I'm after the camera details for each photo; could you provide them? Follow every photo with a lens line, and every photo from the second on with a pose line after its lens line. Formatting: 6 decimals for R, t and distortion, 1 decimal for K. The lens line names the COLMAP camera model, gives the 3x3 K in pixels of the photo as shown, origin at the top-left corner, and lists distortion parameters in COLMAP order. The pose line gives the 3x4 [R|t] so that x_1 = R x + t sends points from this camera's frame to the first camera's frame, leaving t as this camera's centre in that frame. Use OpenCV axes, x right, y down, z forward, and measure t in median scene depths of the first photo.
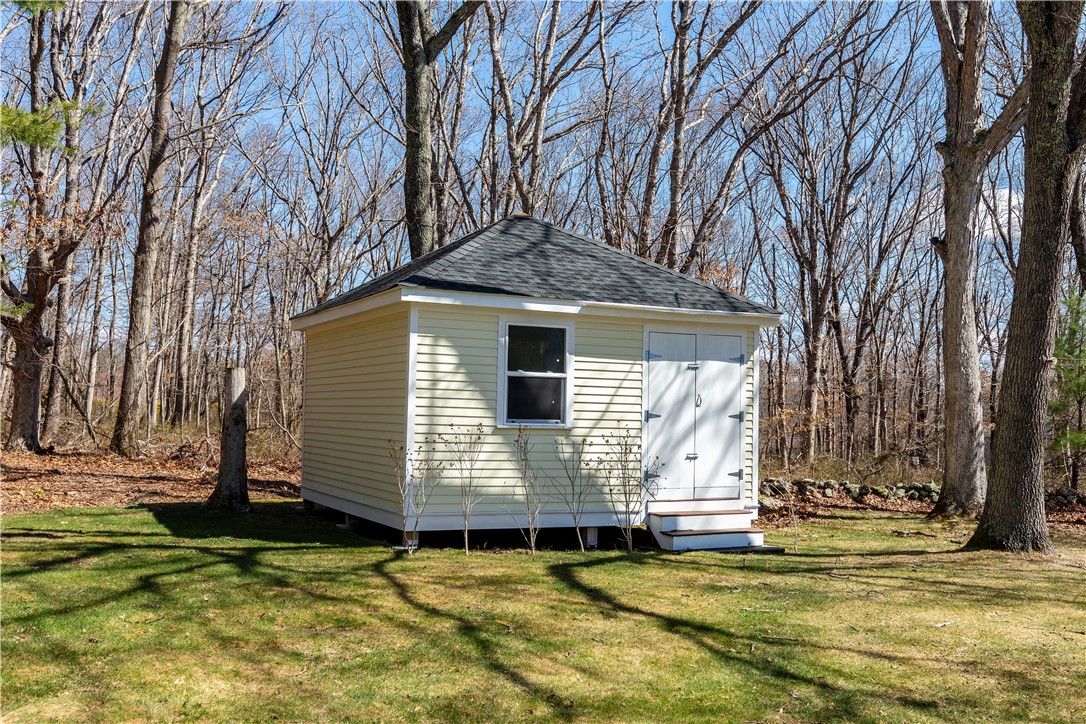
lens RADIAL K [[1084.7, 0, 543.0], [0, 1084.7, 362.0], [0, 0, 1]] dist [-0.010432, -0.009383]
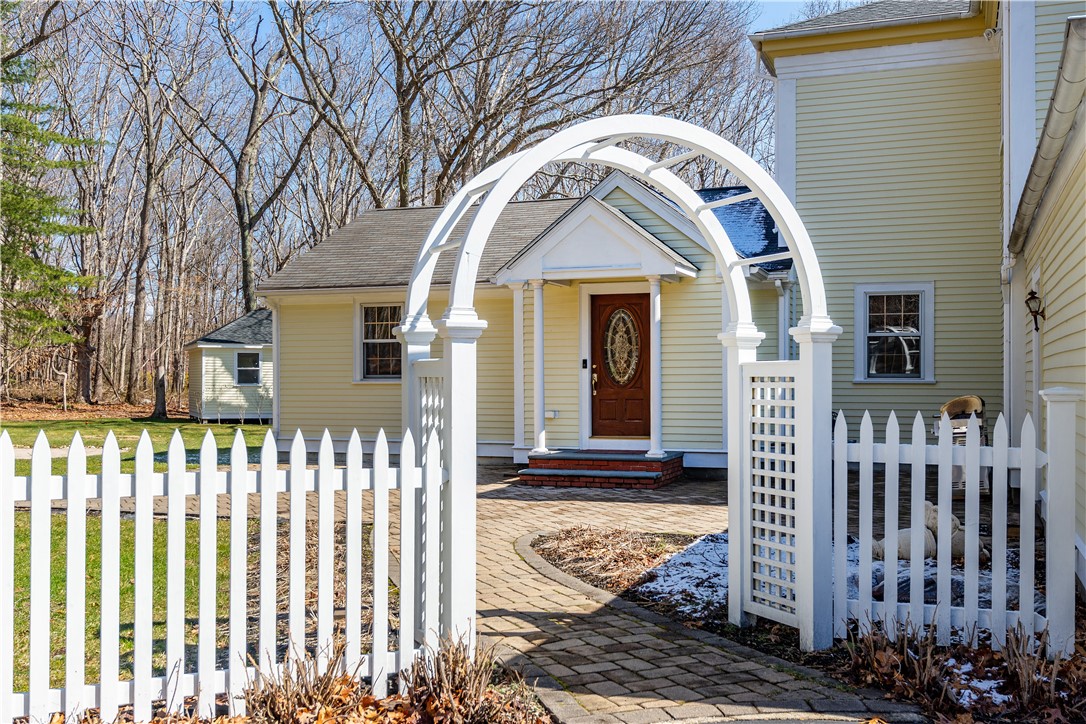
lens RADIAL K [[1084.7, 0, 543.0], [0, 1084.7, 362.0], [0, 0, 1]] dist [-0.010432, -0.009383]
pose [[0.999015, -0.020800, -0.039187, 0.600639], [0.022137, 0.999178, 0.033974, -0.058472], [0.038448, -0.034808, 0.998654, -1.288920]]
